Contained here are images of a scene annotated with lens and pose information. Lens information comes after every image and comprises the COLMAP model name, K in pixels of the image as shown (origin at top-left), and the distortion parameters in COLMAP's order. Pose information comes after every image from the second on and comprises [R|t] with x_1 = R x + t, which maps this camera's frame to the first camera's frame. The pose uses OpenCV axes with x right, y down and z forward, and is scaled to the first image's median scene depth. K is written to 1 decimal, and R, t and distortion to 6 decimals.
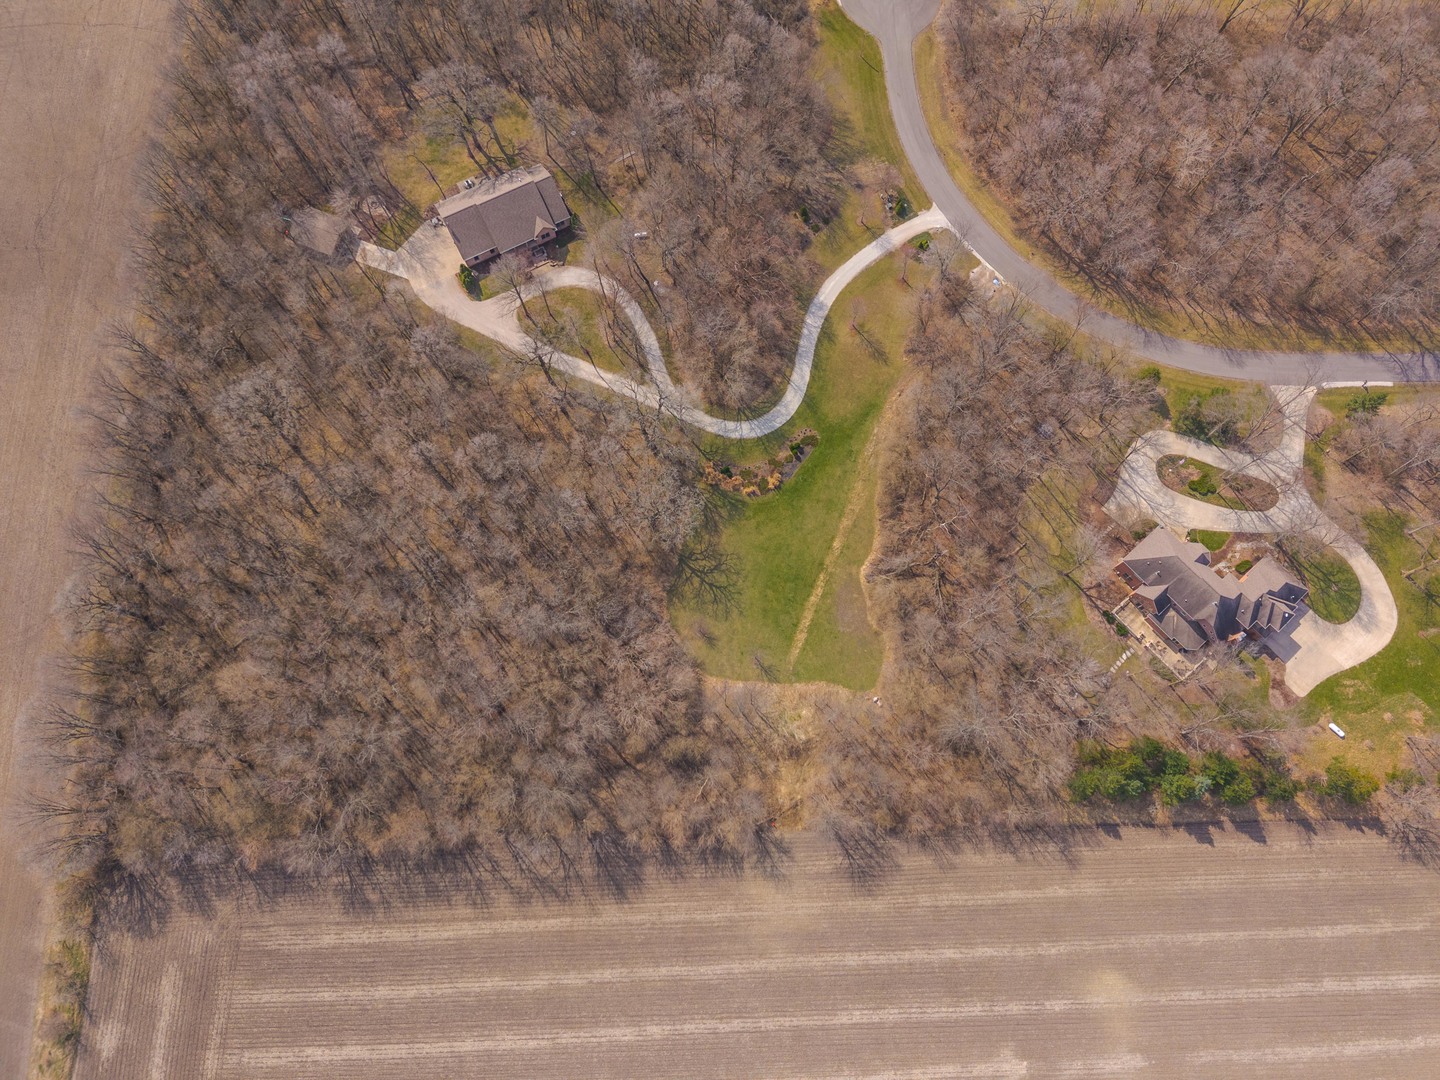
lens RADIAL K [[963.6, 0, 720.0], [0, 963.6, 540.0], [0, 0, 1]] dist [0.033629, -0.032396]
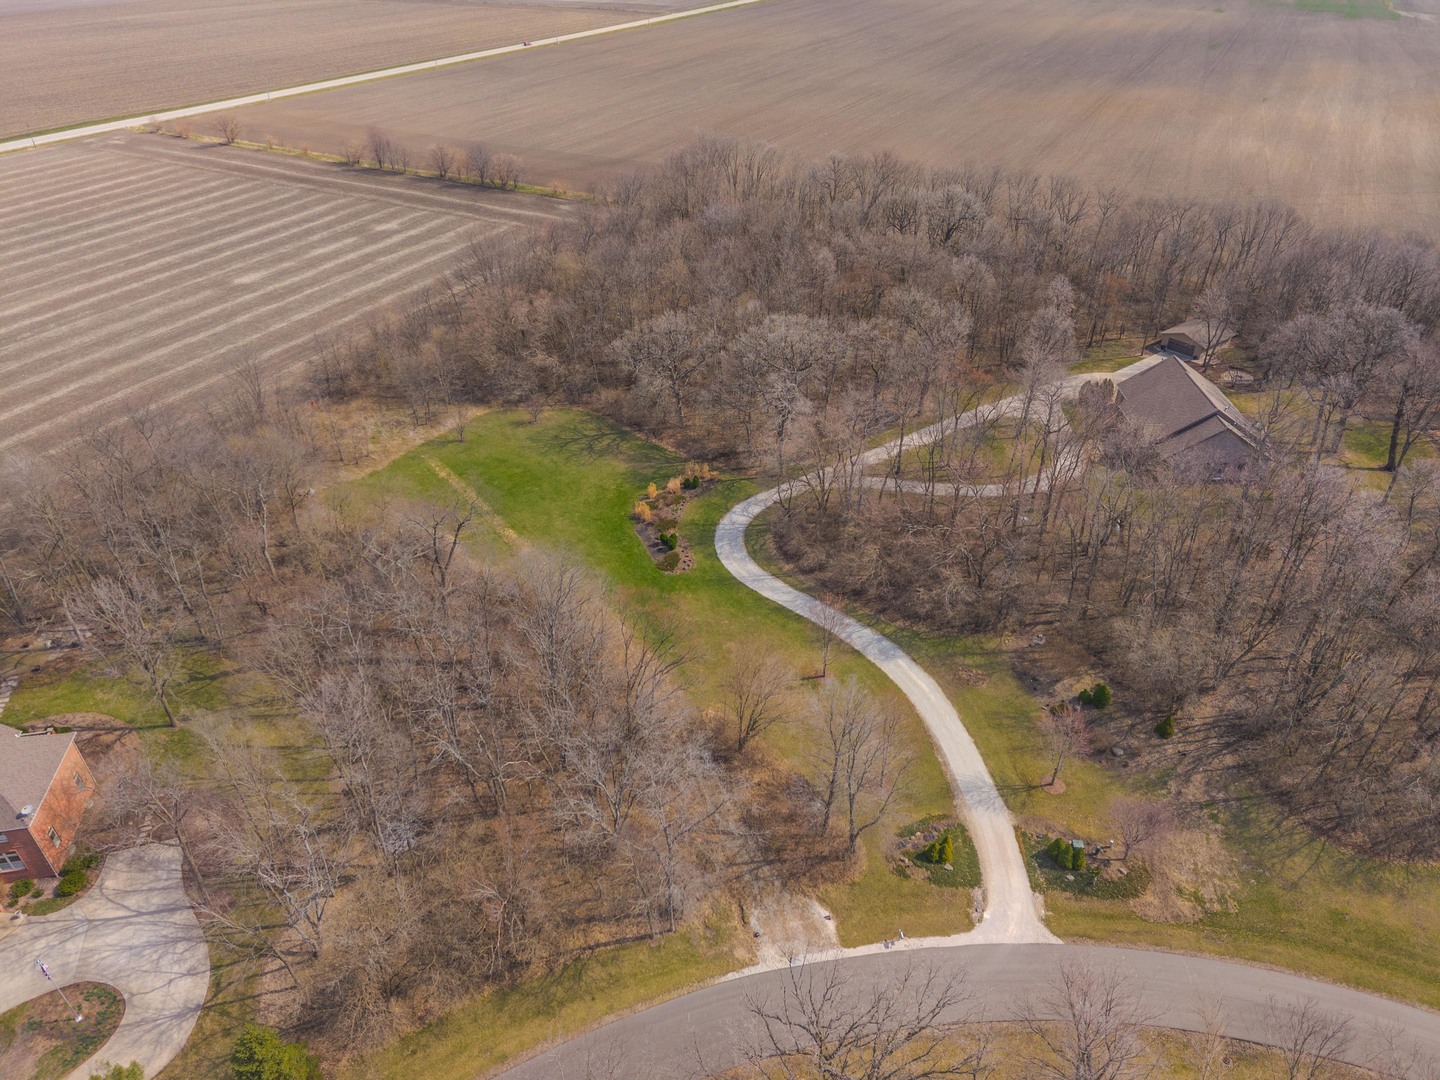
lens RADIAL K [[967.4, 0, 720.0], [0, 967.4, 540.0], [0, 0, 1]] dist [0.007070, 0.001373]
pose [[-0.502220, 0.491922, -0.711188, 0.581901], [-0.827021, -0.032985, 0.561202, -0.544681], [0.252609, 0.870014, 0.423396, 0.832600]]
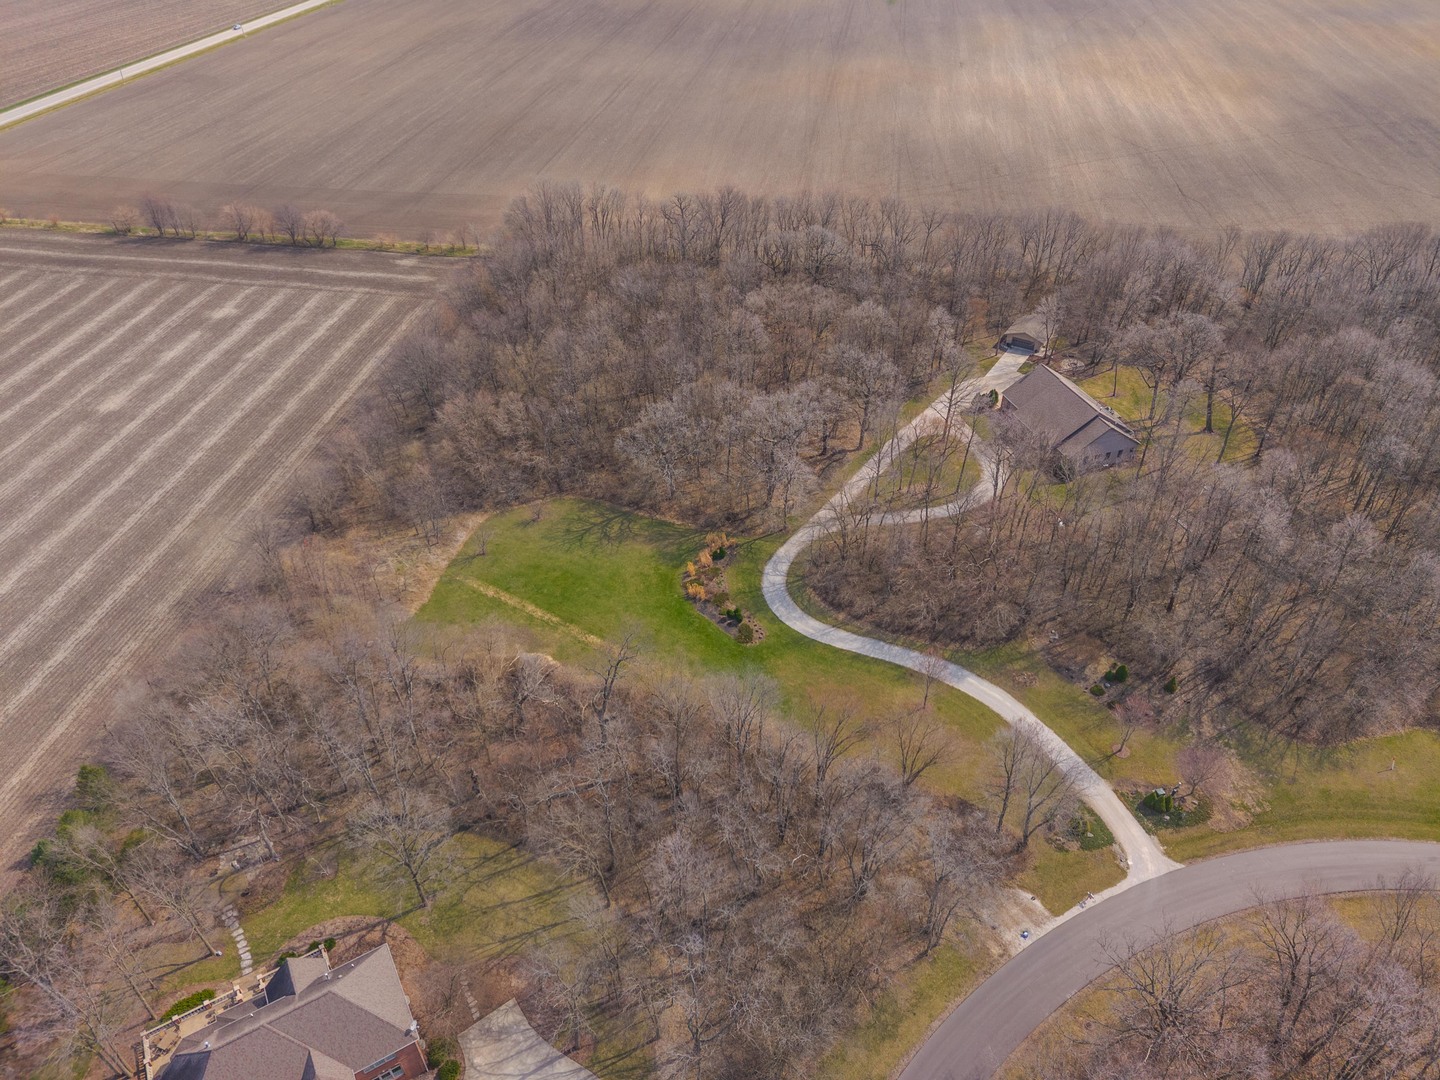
lens RADIAL K [[996.7, 0, 719.9], [0, 996.7, 498.1], [0, 0, 1]] dist [0.029694, -0.029154]
pose [[-0.182588, 0.579652, -0.794144, 0.718085], [-0.940680, 0.131946, 0.312588, -0.378842], [0.285976, 0.804110, 0.521176, 0.593027]]
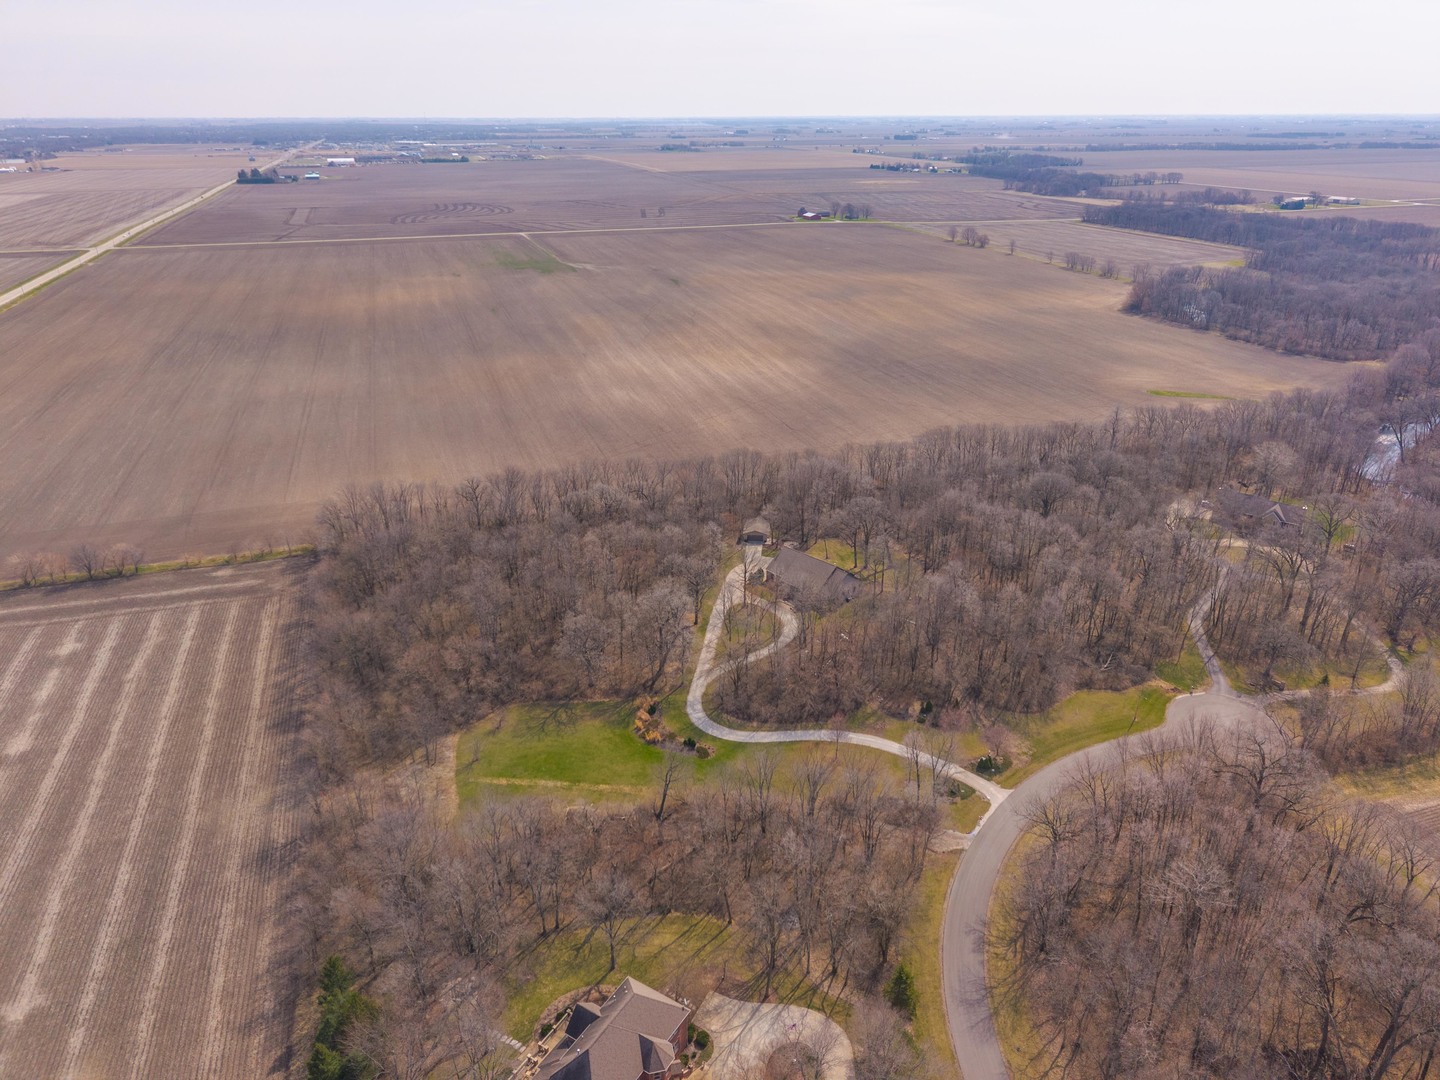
lens RADIAL K [[958.8, 0, 720.0], [0, 958.8, 540.0], [0, 0, 1]] dist [0.054260, -0.058402]
pose [[0.285778, 0.392792, -0.874097, 1.030378], [-0.919589, 0.369024, -0.134824, -0.075056], [0.269605, 0.842339, 0.466666, 0.380382]]
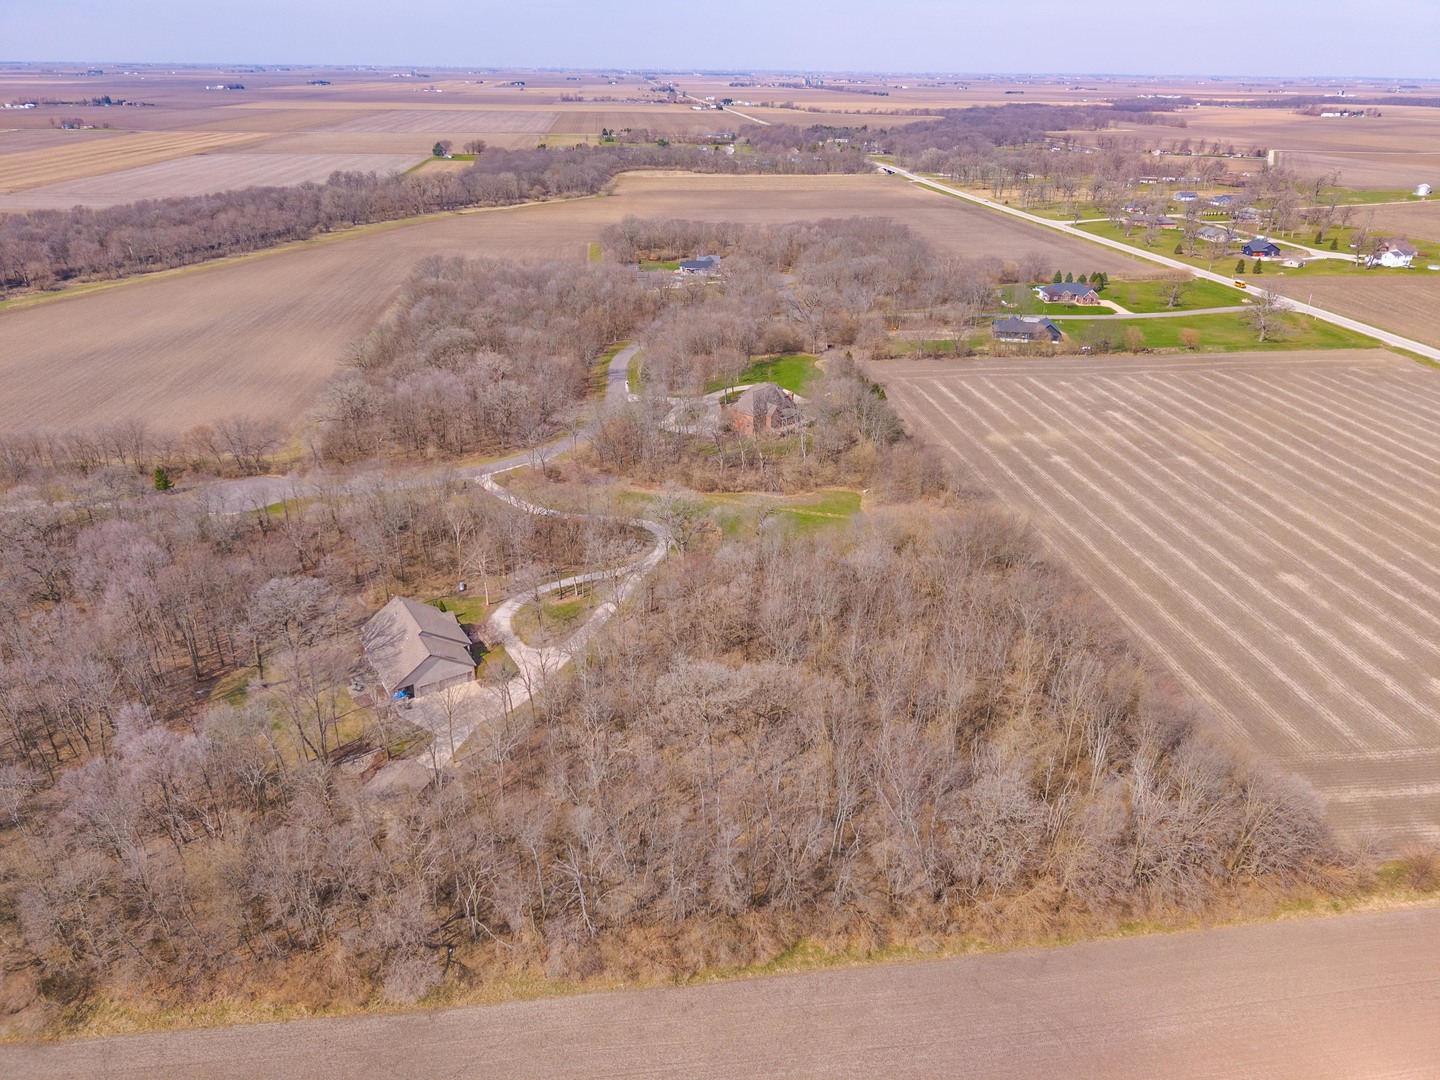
lens RADIAL K [[963.6, 0, 720.0], [0, 963.6, 540.0], [0, 0, 1]] dist [0.033629, -0.032396]
pose [[-0.082720, -0.435006, 0.896620, -1.199363], [0.953373, 0.227483, 0.198322, -0.327744], [-0.290237, 0.871218, 0.395906, 0.583279]]
